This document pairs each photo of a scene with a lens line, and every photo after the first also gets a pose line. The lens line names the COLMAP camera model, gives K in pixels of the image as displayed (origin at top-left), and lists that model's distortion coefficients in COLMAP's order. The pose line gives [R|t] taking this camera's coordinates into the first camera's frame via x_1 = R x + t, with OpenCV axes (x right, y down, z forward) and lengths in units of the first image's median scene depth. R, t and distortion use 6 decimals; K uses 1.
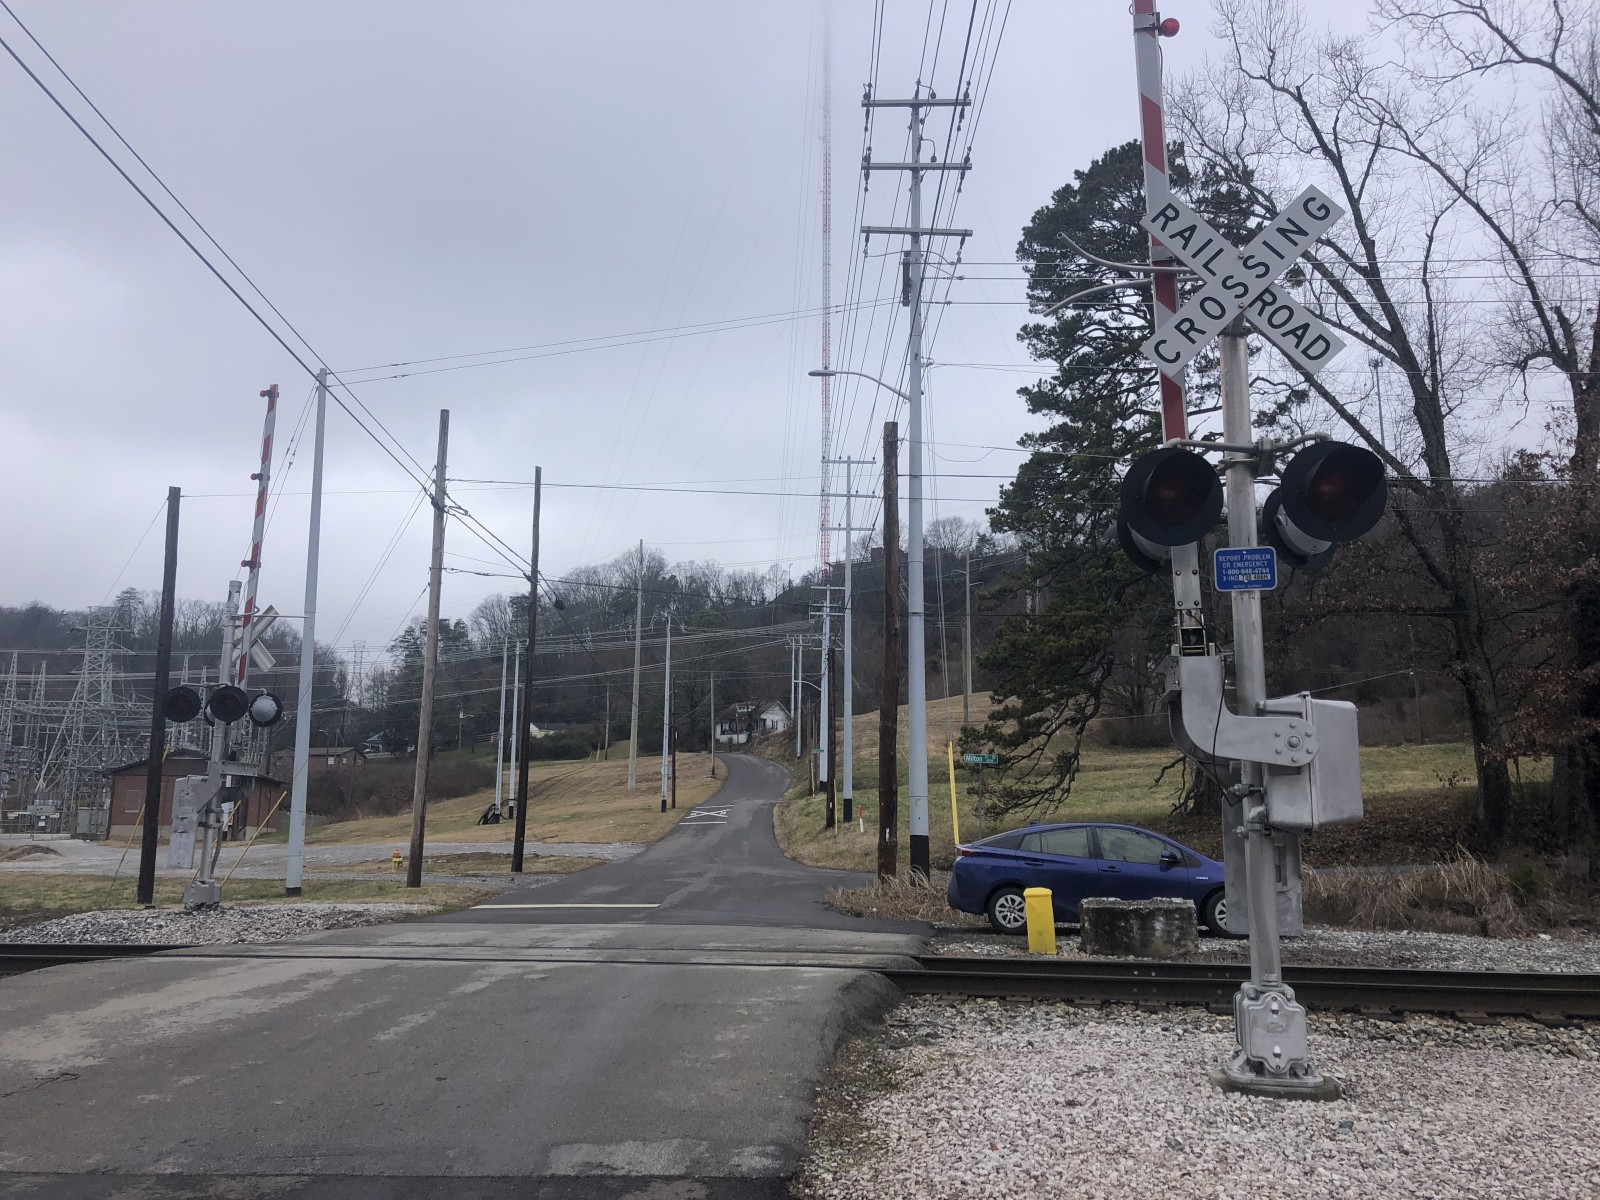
lens RADIAL K [[1305.2, 0, 798.9], [0, 1305.2, 577.2], [0, 0, 1]] dist [0.044956, -0.044468]
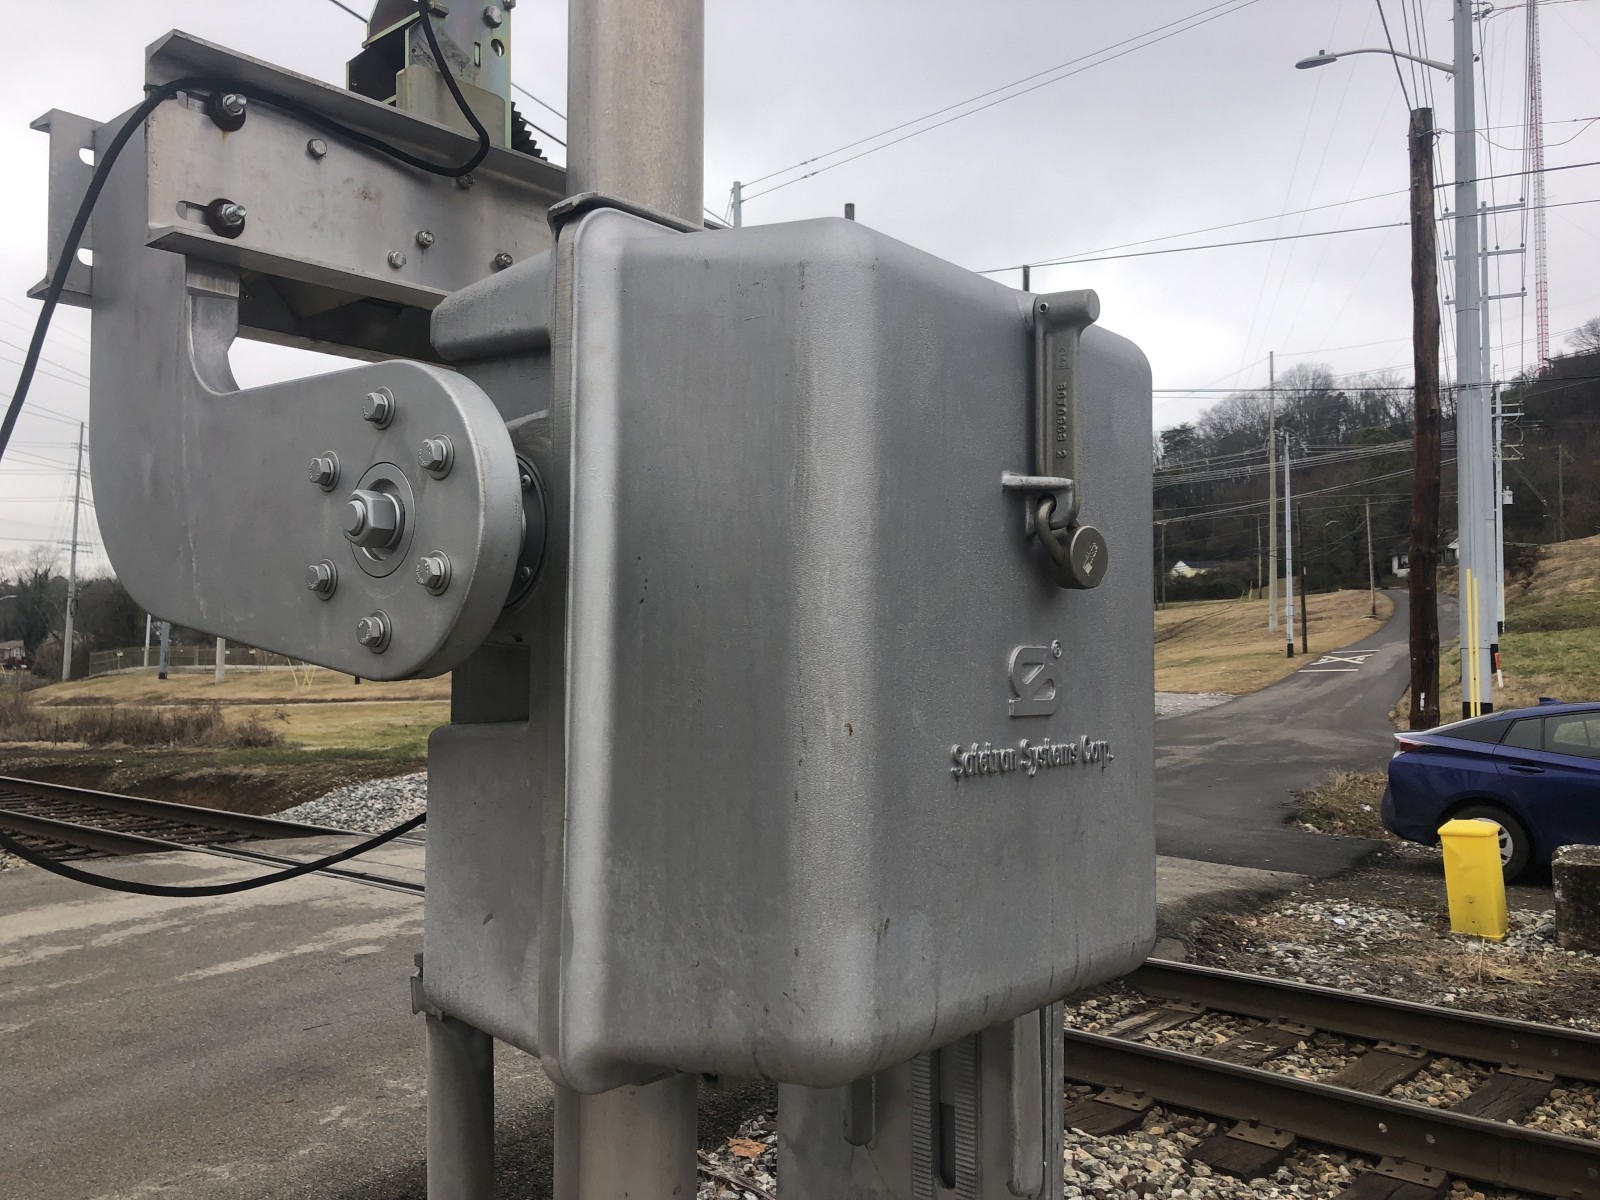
lens RADIAL K [[1305.2, 0, 768.6], [0, 1305.2, 575.5], [0, 0, 1]] dist [0.044956, -0.044468]
pose [[0.864384, -0.029922, -0.501941, 0.107363], [0.089248, 0.991508, 0.094586, 0.024802], [0.494849, -0.126555, 0.859714, 0.185183]]
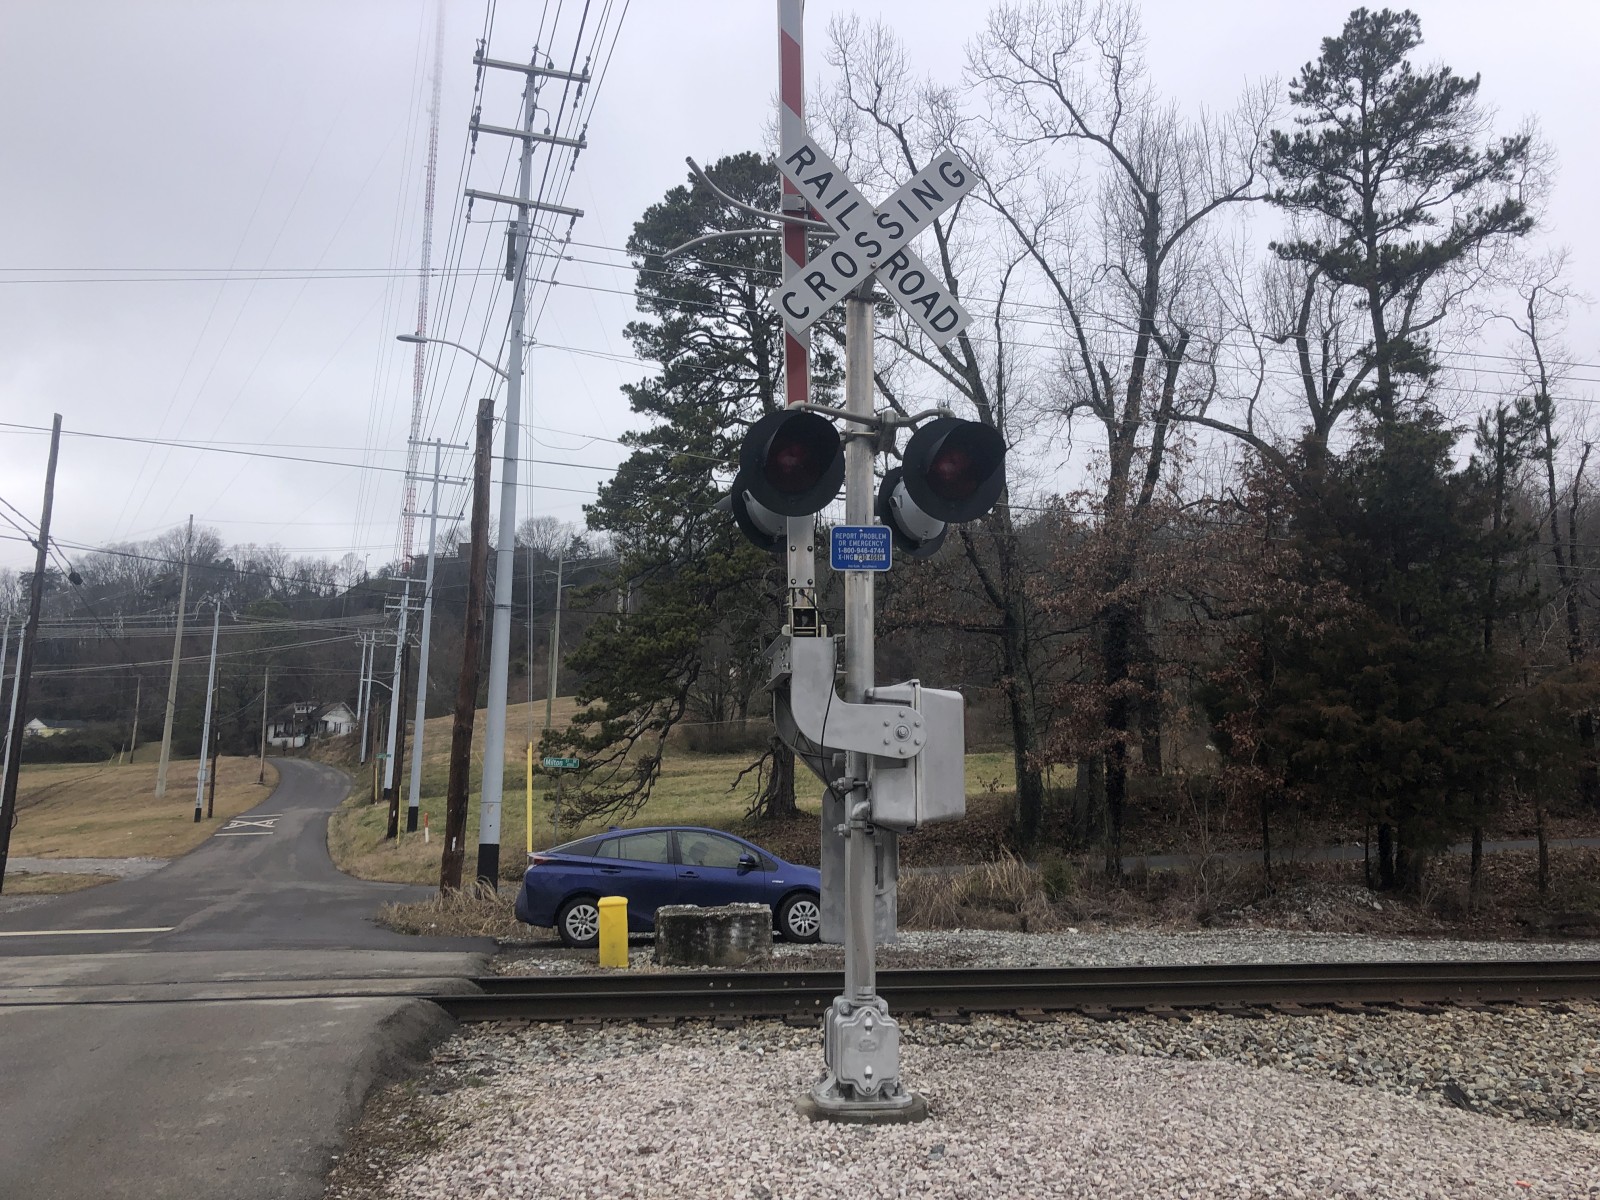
lens RADIAL K [[1305.2, 0, 809.5], [0, 1305.2, 541.7], [0, 0, 1]] dist [0.044956, -0.044468]
pose [[0.948237, 0.062440, 0.311365, 0.003772], [-0.052591, 0.997817, -0.039935, 0.007254], [-0.313179, 0.021493, 0.949451, 0.032320]]
